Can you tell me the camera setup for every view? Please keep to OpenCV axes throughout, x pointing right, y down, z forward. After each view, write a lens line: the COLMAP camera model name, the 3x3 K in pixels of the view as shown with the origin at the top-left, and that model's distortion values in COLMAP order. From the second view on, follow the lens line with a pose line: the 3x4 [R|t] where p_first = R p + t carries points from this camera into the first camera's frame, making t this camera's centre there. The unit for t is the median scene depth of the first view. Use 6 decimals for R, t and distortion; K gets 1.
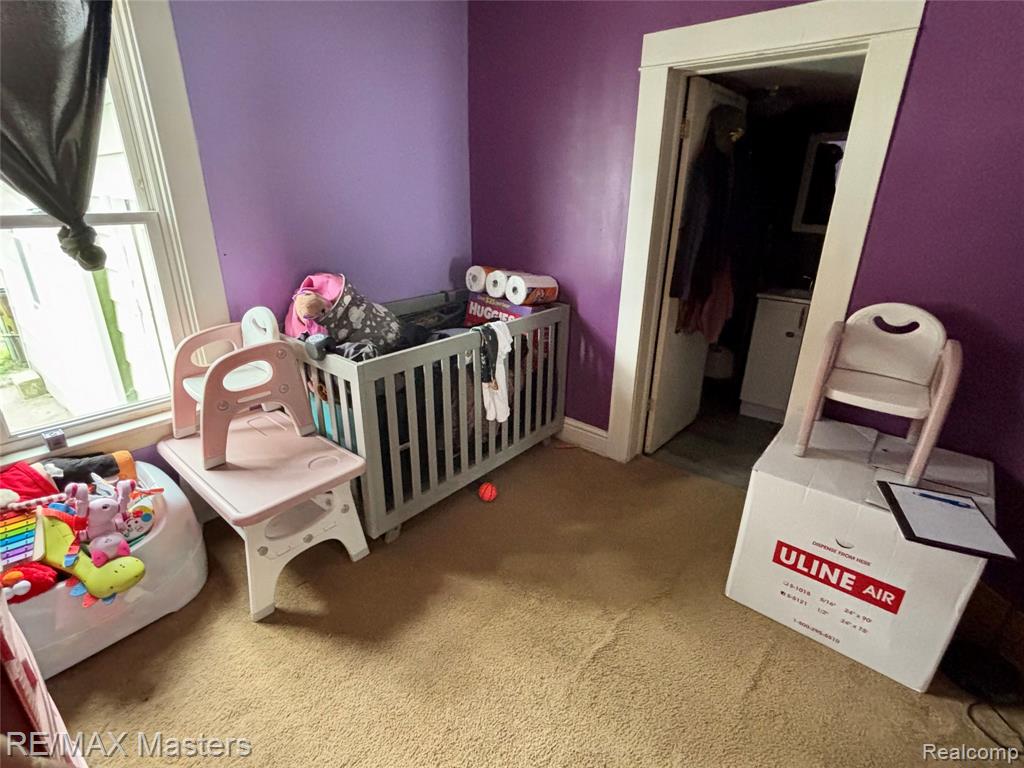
lens RADIAL K [[508.9, 0, 512.0], [0, 508.9, 384.0], [0, 0, 1]] dist [-0.001714, -0.001061]
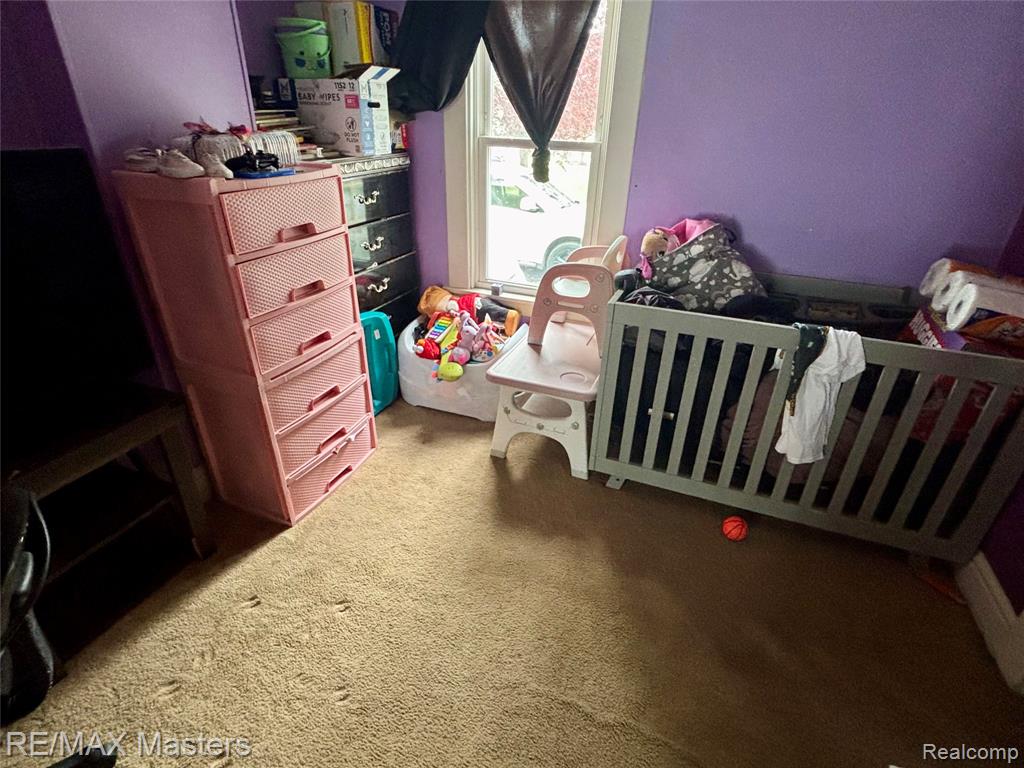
lens RADIAL K [[508.9, 0, 512.0], [0, 508.9, 384.0], [0, 0, 1]] dist [-0.001714, -0.001061]
pose [[0.307842, 0.427949, -0.849760, 0.467017], [-0.369253, 0.876865, 0.307830, -0.108994], [0.876861, 0.219014, 0.427958, 0.343889]]
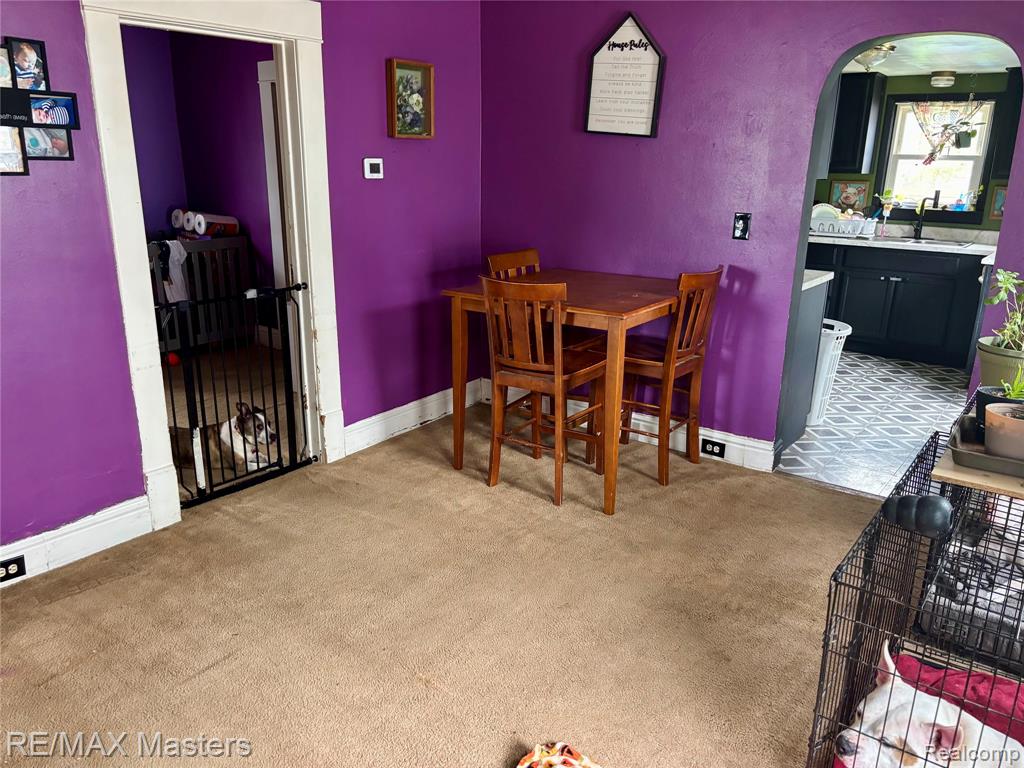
lens RADIAL K [[784.0, 0, 512.0], [0, 784.0, 384.0], [0, 0, 1]] dist [0.011056, -0.000678]
pose [[0.998184, -0.014577, 0.058447, 0.876379], [0.019404, 0.996369, -0.082893, 0.541968], [-0.057026, 0.083877, 0.994843, -1.413731]]
